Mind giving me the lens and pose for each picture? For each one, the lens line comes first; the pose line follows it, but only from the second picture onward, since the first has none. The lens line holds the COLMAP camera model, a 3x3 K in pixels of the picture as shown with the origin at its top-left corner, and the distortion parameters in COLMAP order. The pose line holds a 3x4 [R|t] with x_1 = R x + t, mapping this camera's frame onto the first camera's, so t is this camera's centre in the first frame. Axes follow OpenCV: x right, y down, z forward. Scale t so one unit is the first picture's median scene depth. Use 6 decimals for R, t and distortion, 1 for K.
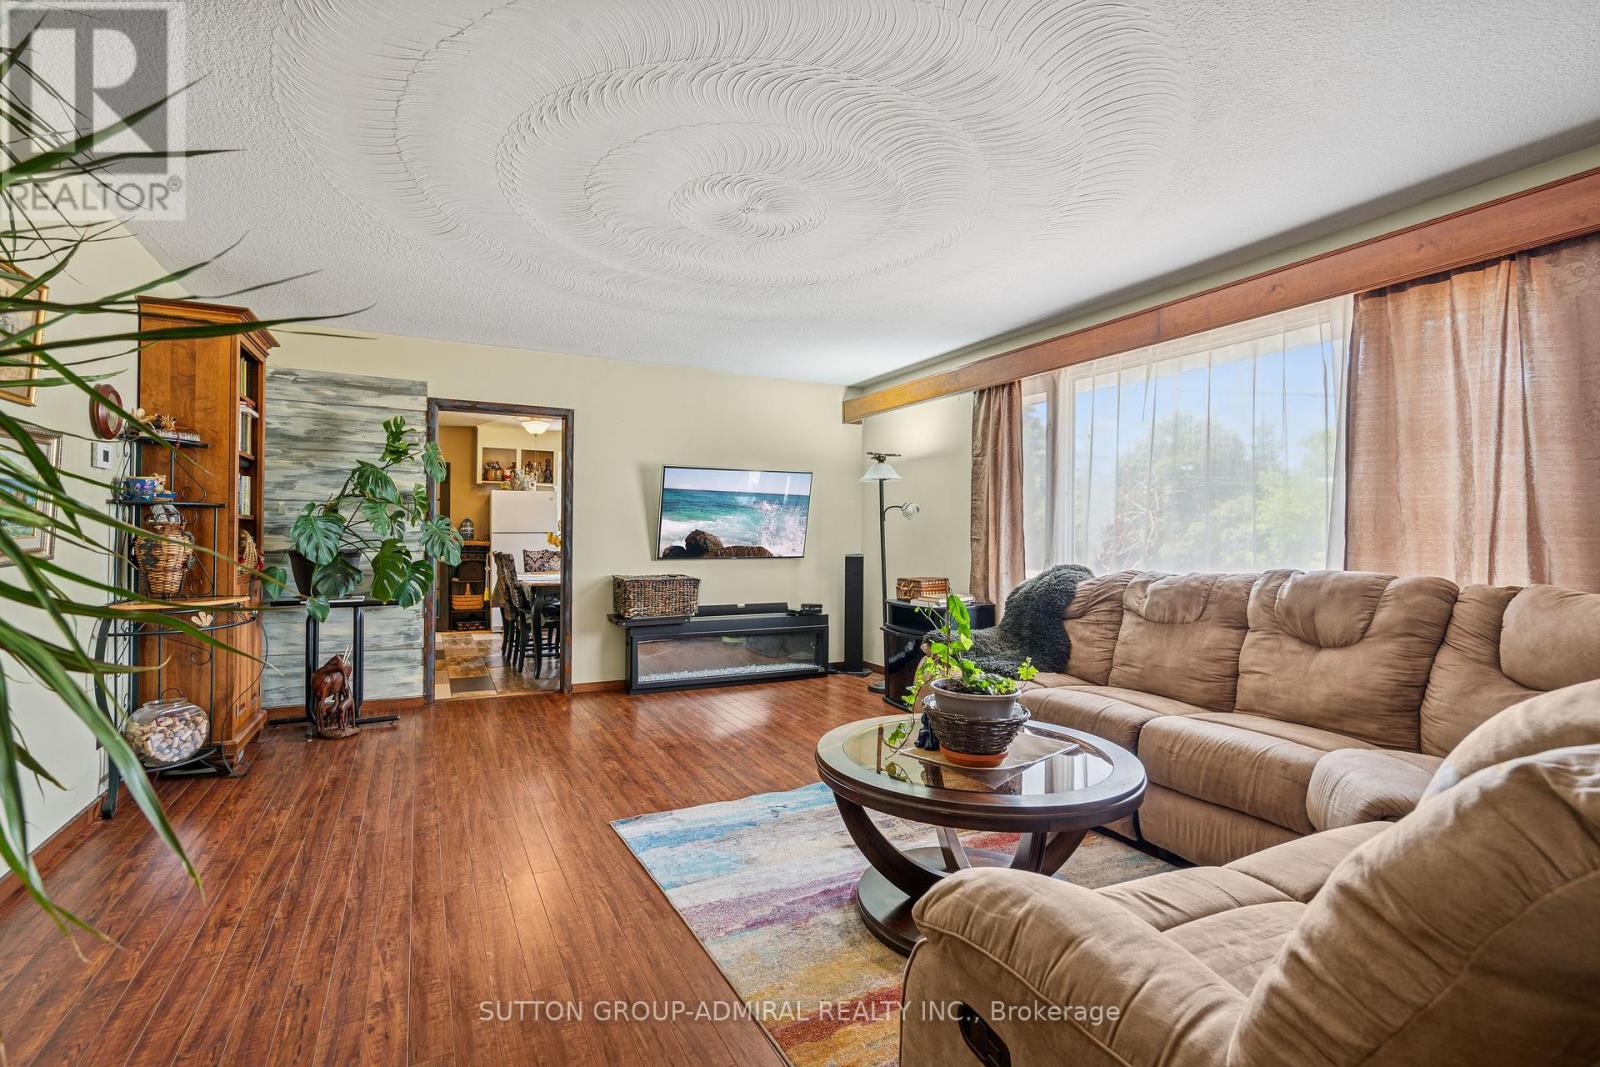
lens RADIAL K [[749.1, 0, 804.6], [0, 749.1, 536.5], [0, 0, 1]] dist [-0.004666, -0.000909]
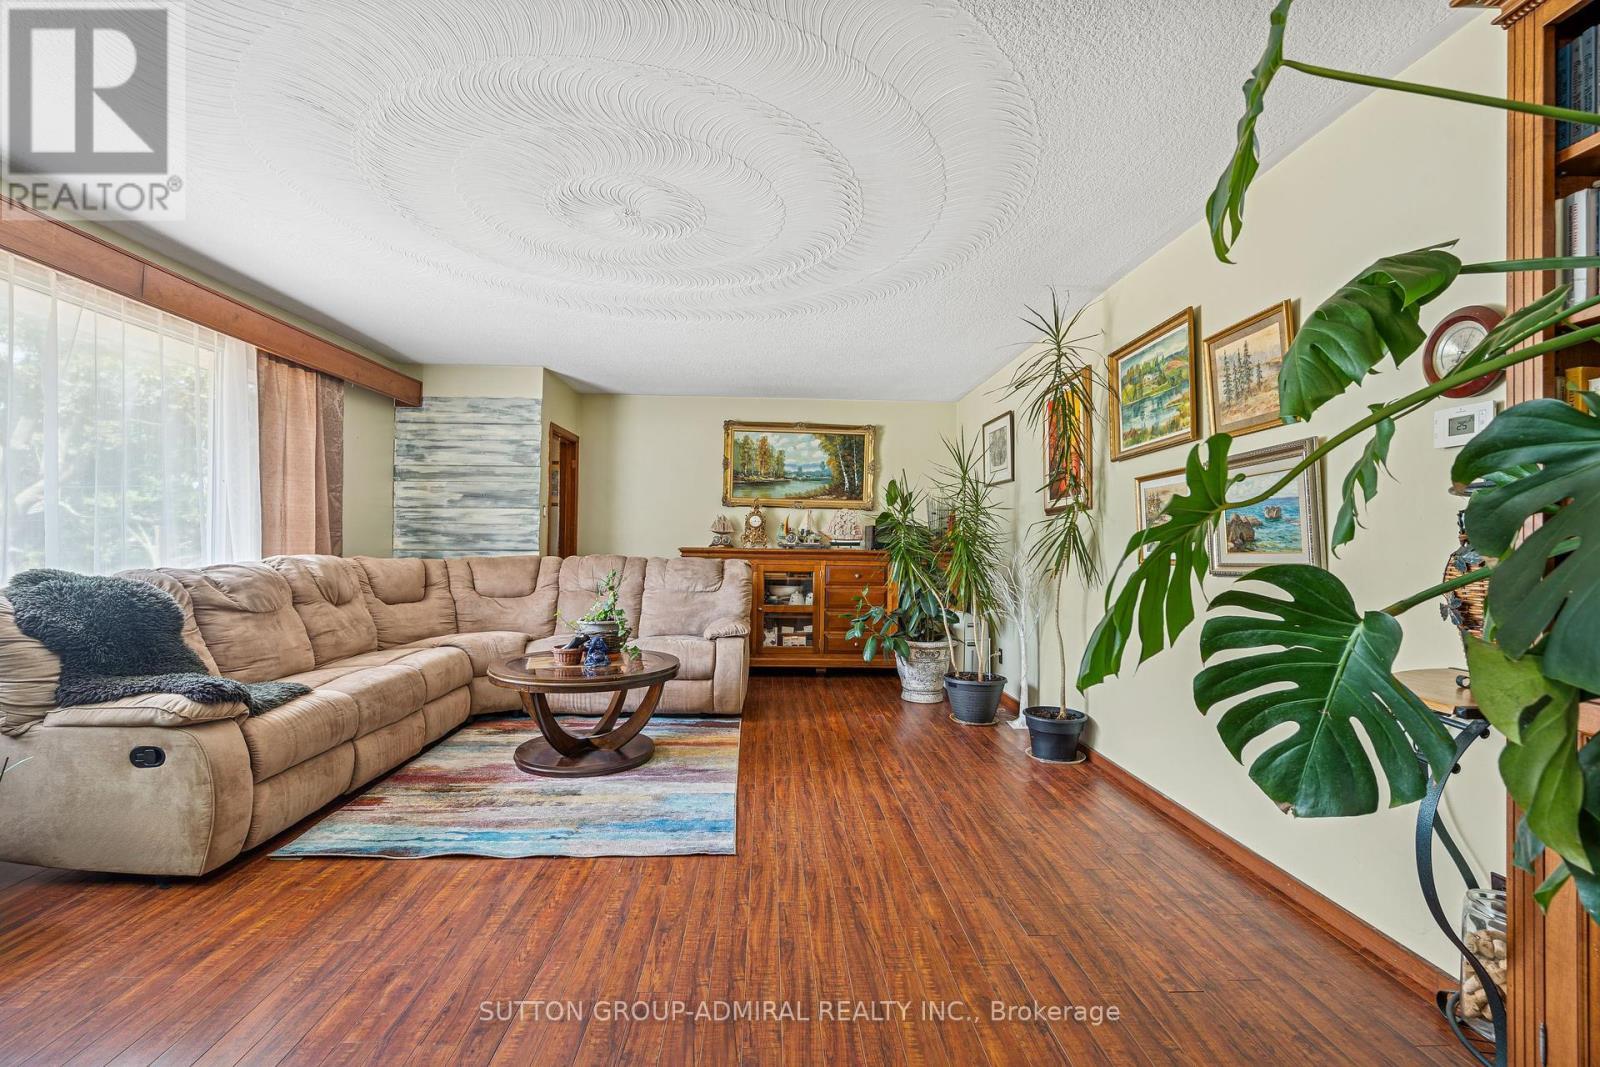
lens RADIAL K [[749.1, 0, 796.0], [0, 749.1, 531.3], [0, 0, 1]] dist [-0.004666, -0.000909]
pose [[-0.905609, -0.013501, 0.423898, -0.520306], [-0.020179, 0.999733, -0.011270, -0.001415], [-0.423632, -0.018760, -0.905640, 1.322989]]
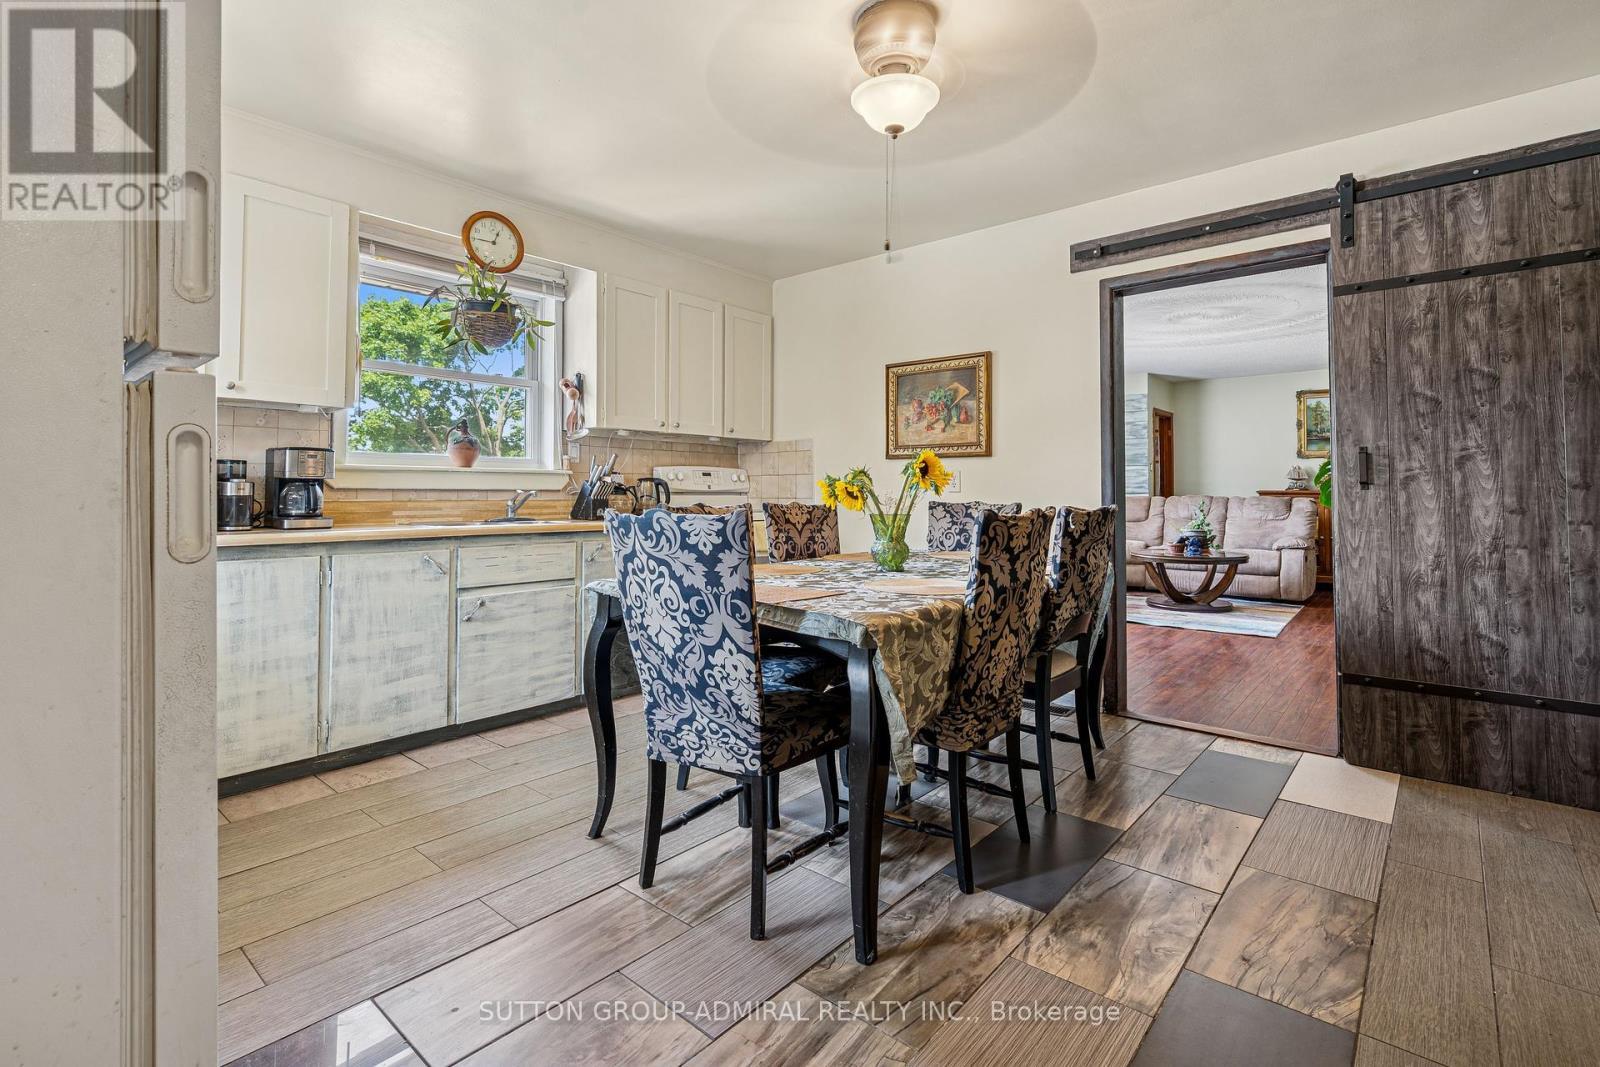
lens RADIAL K [[749.1, 0, 779.1], [0, 749.1, 470.0], [0, 0, 1]] dist [-0.004666, -0.000909]
pose [[-0.368357, 0.019579, 0.929478, -0.528264], [-0.006724, 0.999696, -0.023722, -0.001114], [-0.929660, -0.014988, -0.368113, 1.332807]]
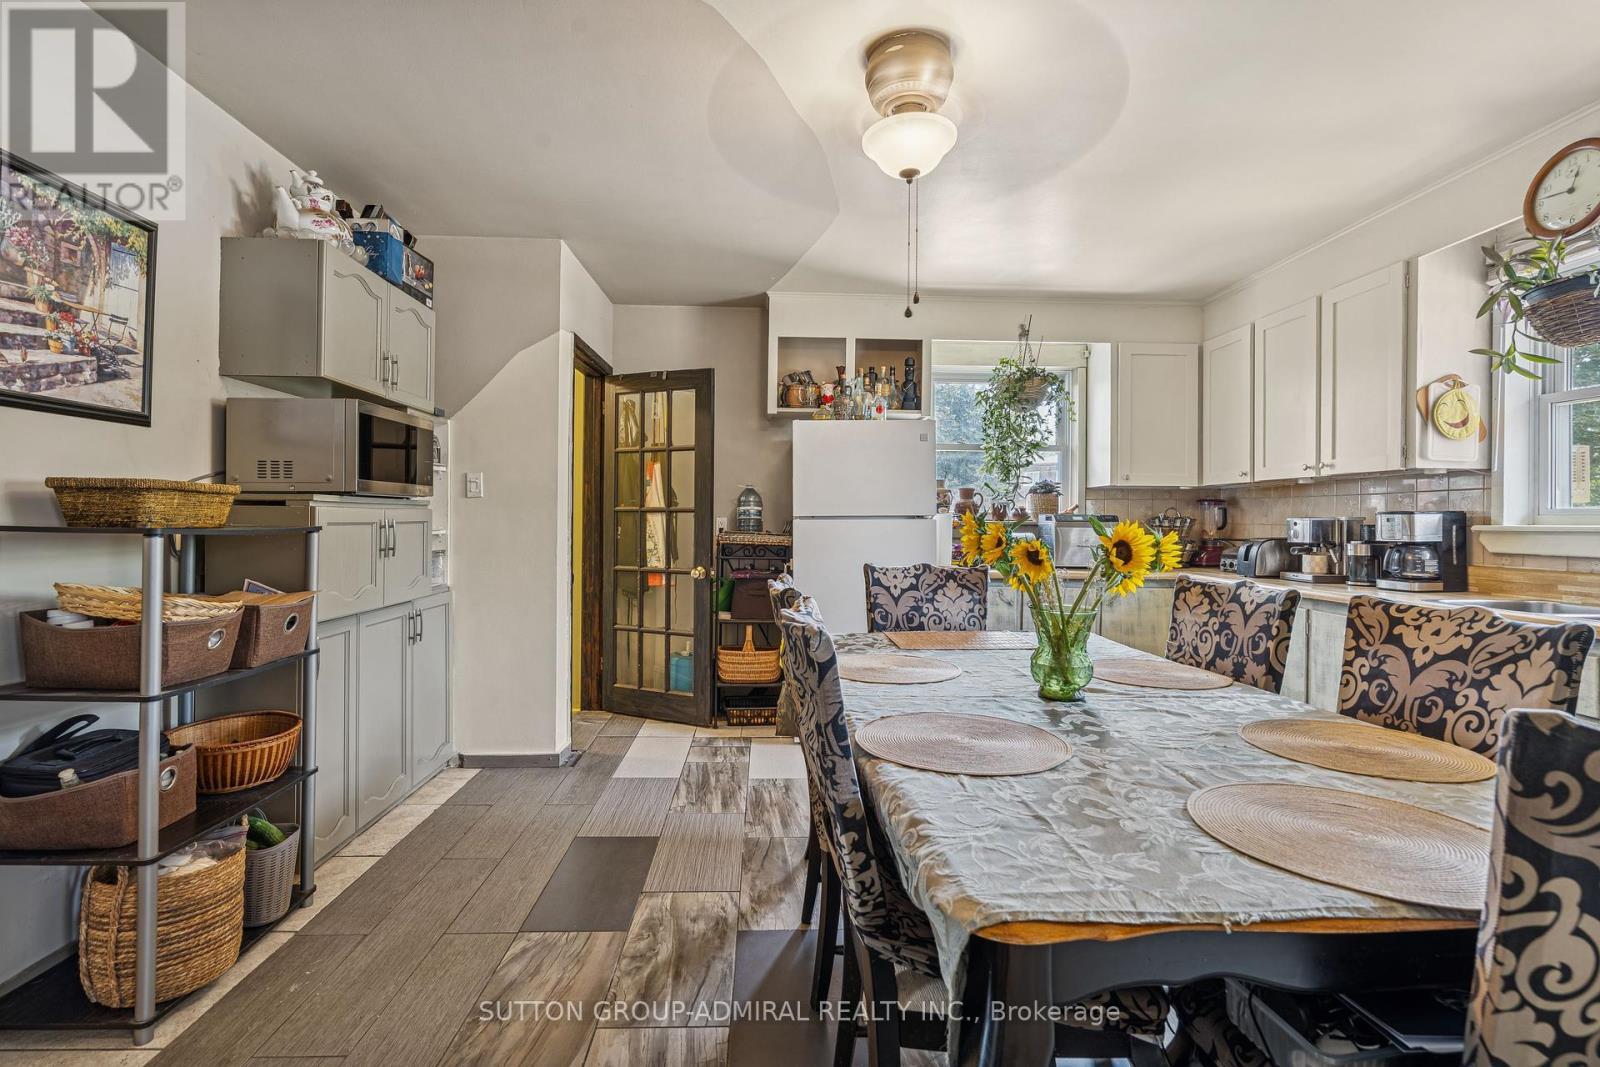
lens RADIAL K [[749.1, 0, 800.8], [0, 749.1, 527.5], [0, 0, 1]] dist [-0.004666, -0.000909]
pose [[0.909976, 0.001693, -0.414658, -0.498834], [0.000216, 0.999990, 0.004557, -0.002235], [0.414662, -0.004236, 0.909966, 1.296118]]
